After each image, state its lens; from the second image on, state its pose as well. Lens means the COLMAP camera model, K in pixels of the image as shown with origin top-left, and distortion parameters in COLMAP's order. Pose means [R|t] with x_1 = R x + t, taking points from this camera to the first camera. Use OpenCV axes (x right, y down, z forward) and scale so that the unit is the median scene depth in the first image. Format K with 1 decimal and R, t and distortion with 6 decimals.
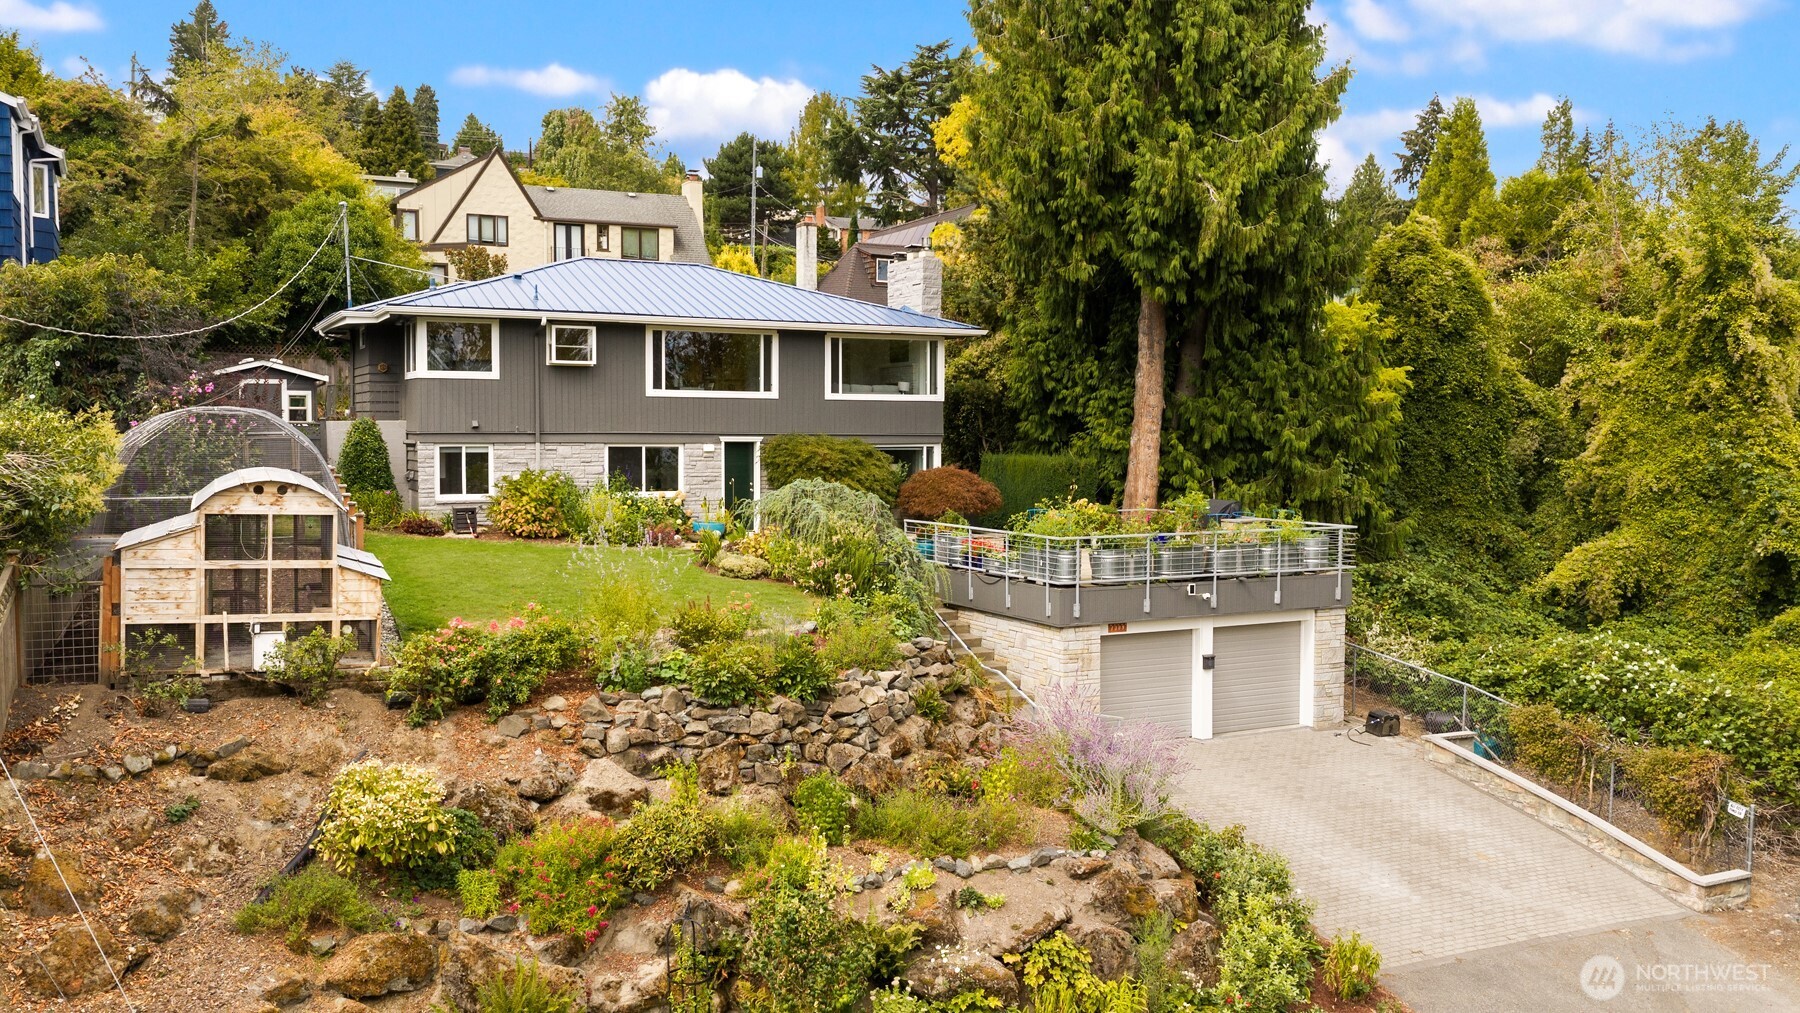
lens RADIAL K [[1486.5, 0, 900.0], [0, 1486.5, 506.5], [0, 0, 1]] dist [0.048378, -0.103681]
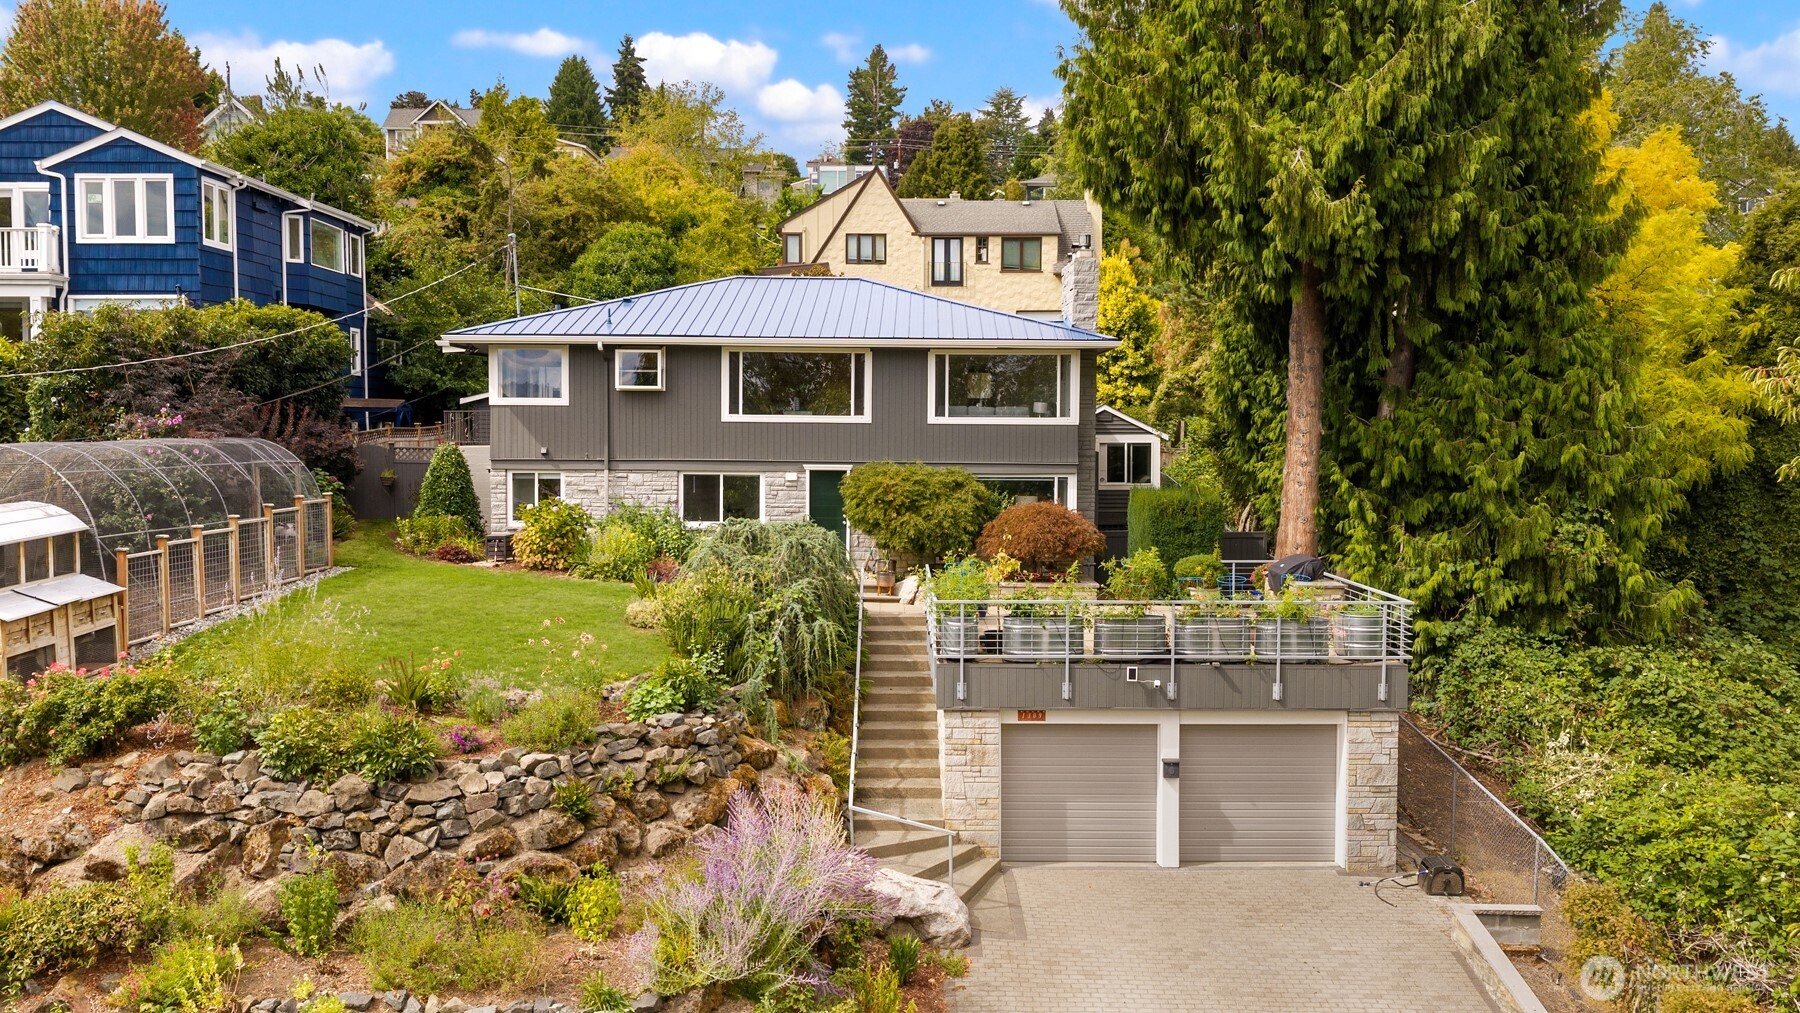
lens RADIAL K [[1486.5, 0, 900.0], [0, 1486.5, 506.5], [0, 0, 1]] dist [0.048378, -0.103681]
pose [[0.895608, 0.024328, -0.444178, 0.348424], [-0.026141, 0.999656, 0.002044, -0.024607], [0.444075, 0.009780, 0.895936, 0.199477]]
